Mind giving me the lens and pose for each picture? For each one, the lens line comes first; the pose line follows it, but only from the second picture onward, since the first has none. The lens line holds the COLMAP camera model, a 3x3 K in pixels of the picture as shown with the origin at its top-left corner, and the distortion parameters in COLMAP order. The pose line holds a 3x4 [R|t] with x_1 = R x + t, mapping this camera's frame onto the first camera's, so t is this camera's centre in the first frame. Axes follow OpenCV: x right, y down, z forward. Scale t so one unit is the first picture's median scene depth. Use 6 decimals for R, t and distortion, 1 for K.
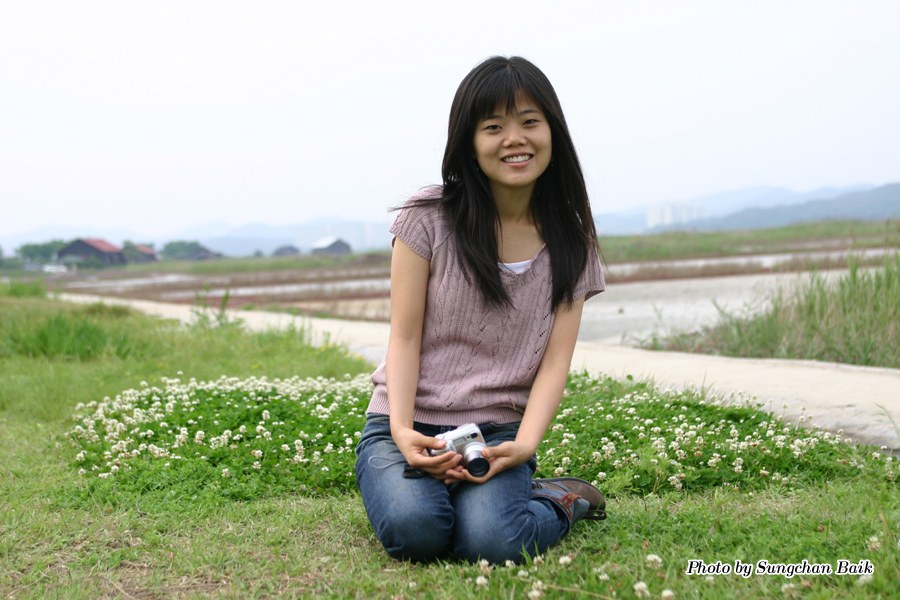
lens RADIAL K [[1553.7, 0, 444.7], [0, 1553.7, 302.9], [0, 0, 1]] dist [-0.065455, 0.000000]
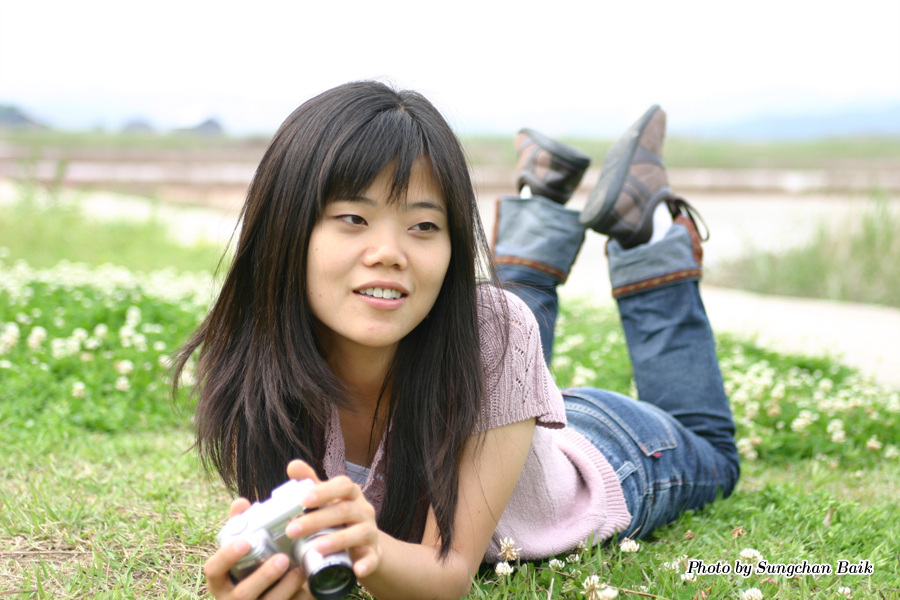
lens RADIAL K [[2074.3, 0, 457.0], [0, 2074.3, 302.5], [0, 0, 1]] dist [-0.019029, 0.000000]
pose [[0.995958, 0.069731, 0.056618, -0.025392], [-0.072001, 0.996638, 0.039091, 0.019944], [-0.053702, -0.043010, 0.997630, 0.083540]]
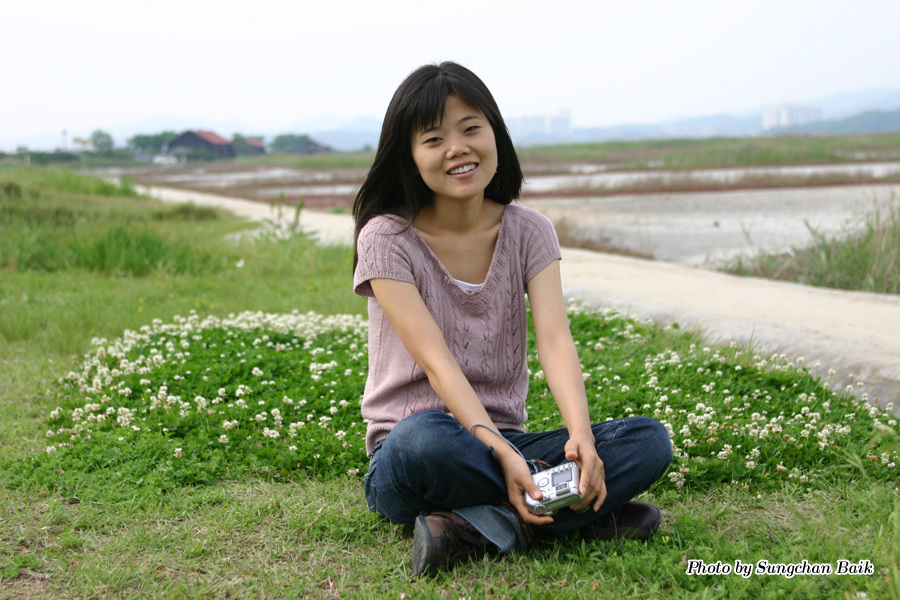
lens RADIAL K [[1553.7, 0, 447.2], [0, 1553.7, 295.4], [0, 0, 1]] dist [-0.065455, 0.000000]
pose [[0.997155, 0.024462, -0.071303, 0.060705], [-0.019885, 0.997739, 0.064201, -0.034015], [0.072713, -0.062600, 0.995386, 0.085852]]
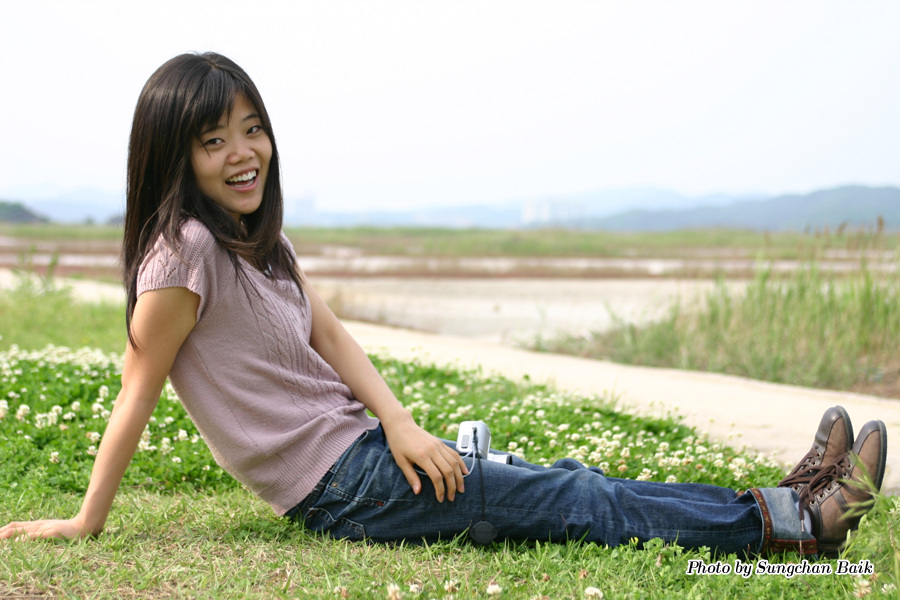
lens RADIAL K [[1703.1, 0, 451.0], [0, 1703.1, 297.6], [0, 0, 1]] dist [-0.041495, 0.000000]
pose [[0.993400, 0.067163, 0.092985, -0.017960], [-0.067227, 0.997735, -0.002448, 0.011098], [-0.092939, -0.003819, 0.995664, 0.073006]]
